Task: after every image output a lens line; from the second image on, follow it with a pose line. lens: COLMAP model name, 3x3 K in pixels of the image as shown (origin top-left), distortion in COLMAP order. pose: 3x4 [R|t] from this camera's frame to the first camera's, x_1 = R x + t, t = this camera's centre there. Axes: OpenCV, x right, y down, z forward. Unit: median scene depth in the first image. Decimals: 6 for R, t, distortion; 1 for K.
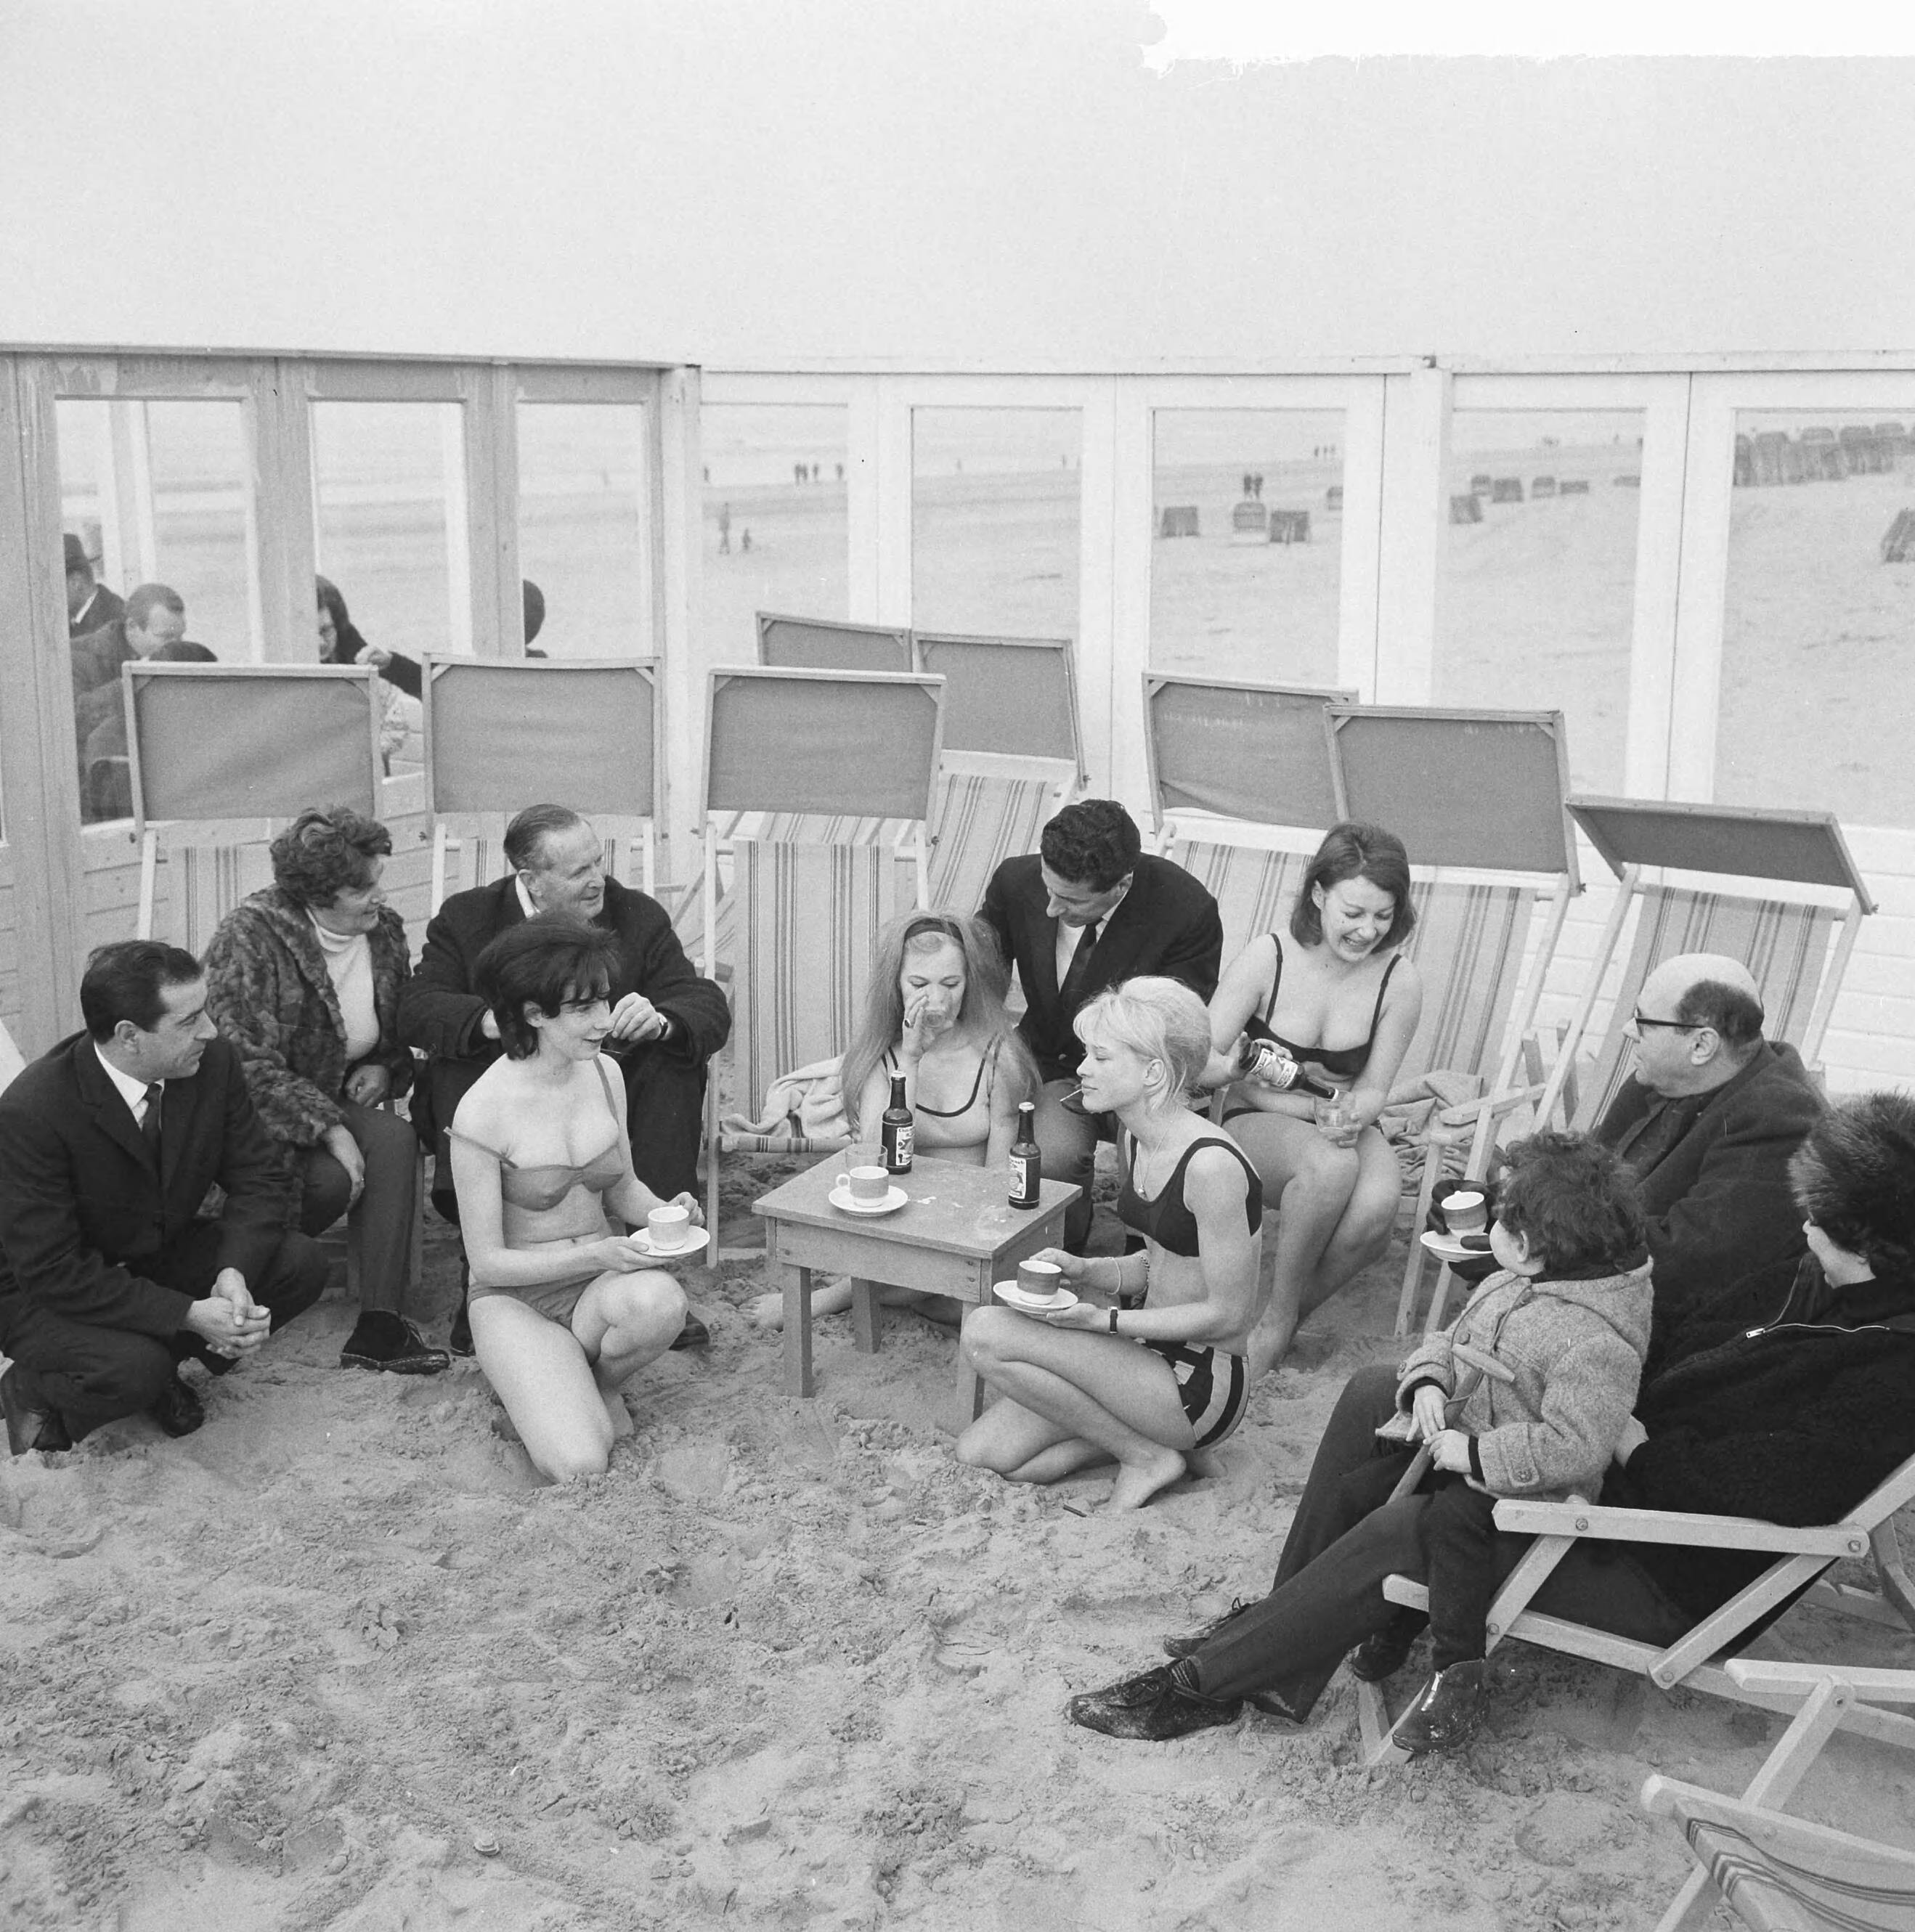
lens RADIAL K [[2574.5, 0, 957.5], [0, 2574.5, 966.0], [0, 0, 1]] dist [0.043489, -0.035853]
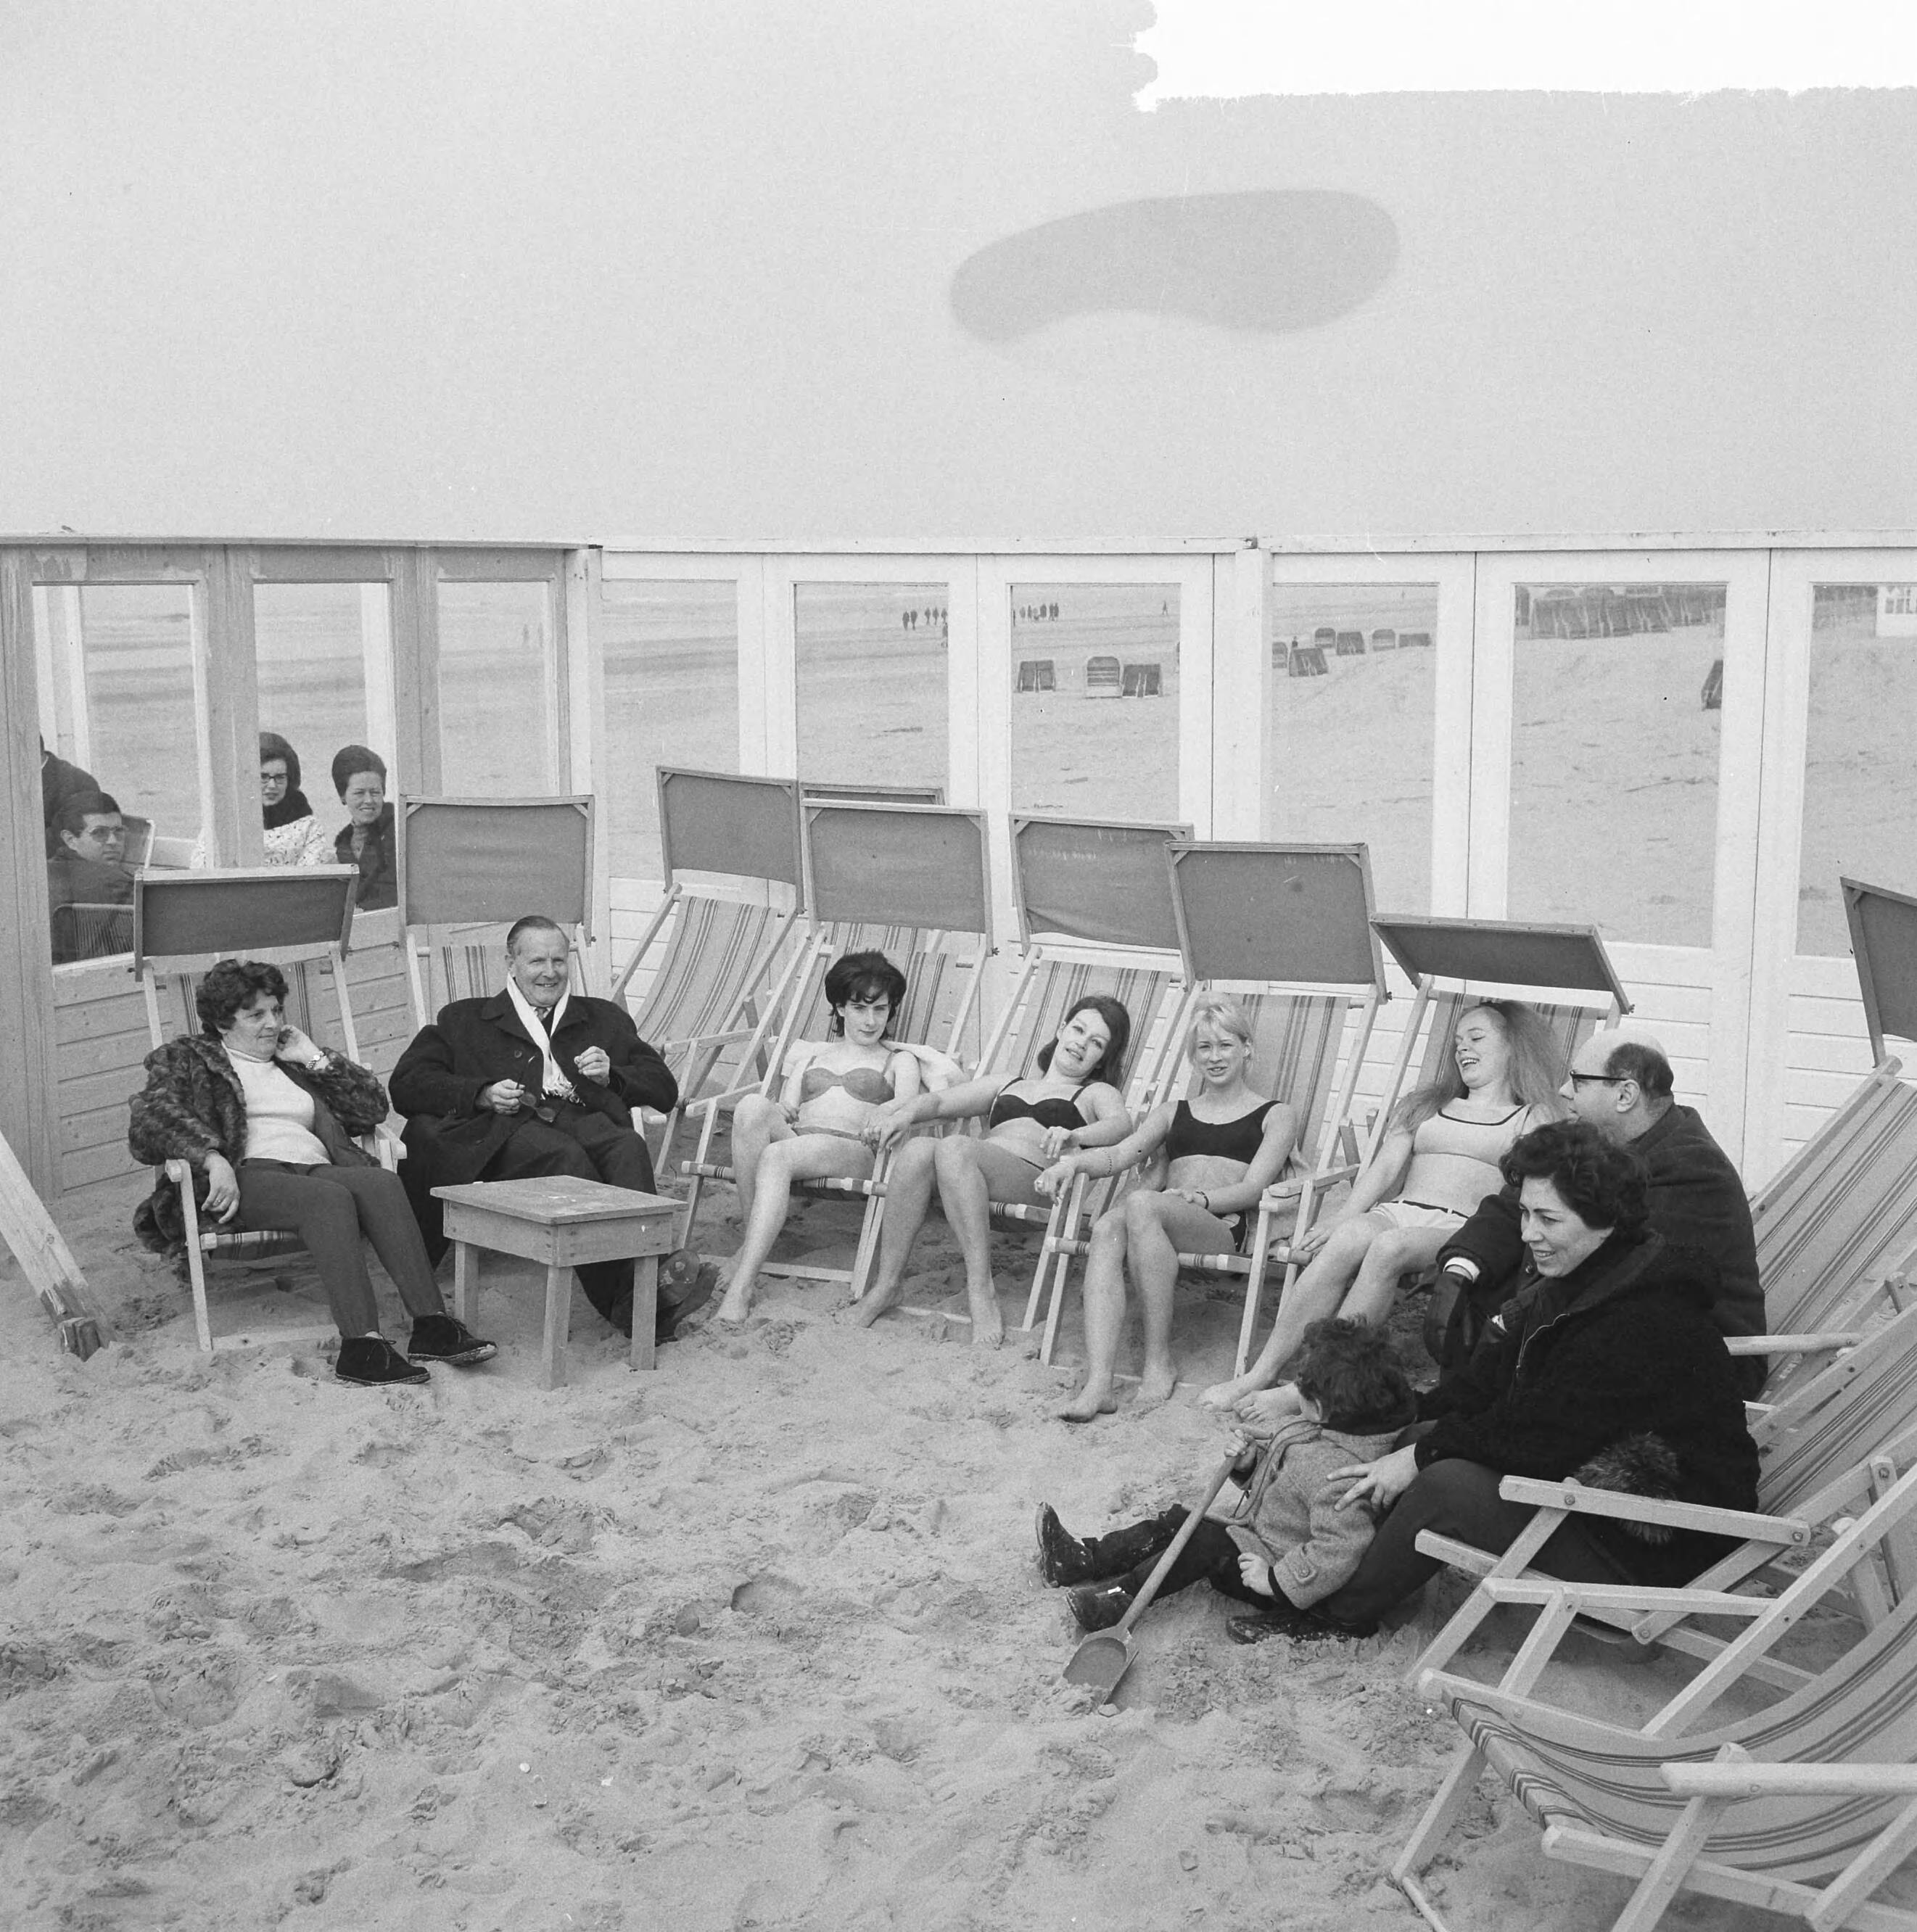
lens RADIAL K [[2574.3, 0, 958.5], [0, 2574.3, 966.0], [0, 0, 1]] dist [0.043489, -0.035853]
pose [[0.998483, -0.014880, 0.053003, -0.009688], [0.017923, 0.998190, -0.057414, 0.015721], [-0.052053, 0.058277, 0.996942, -0.118437]]
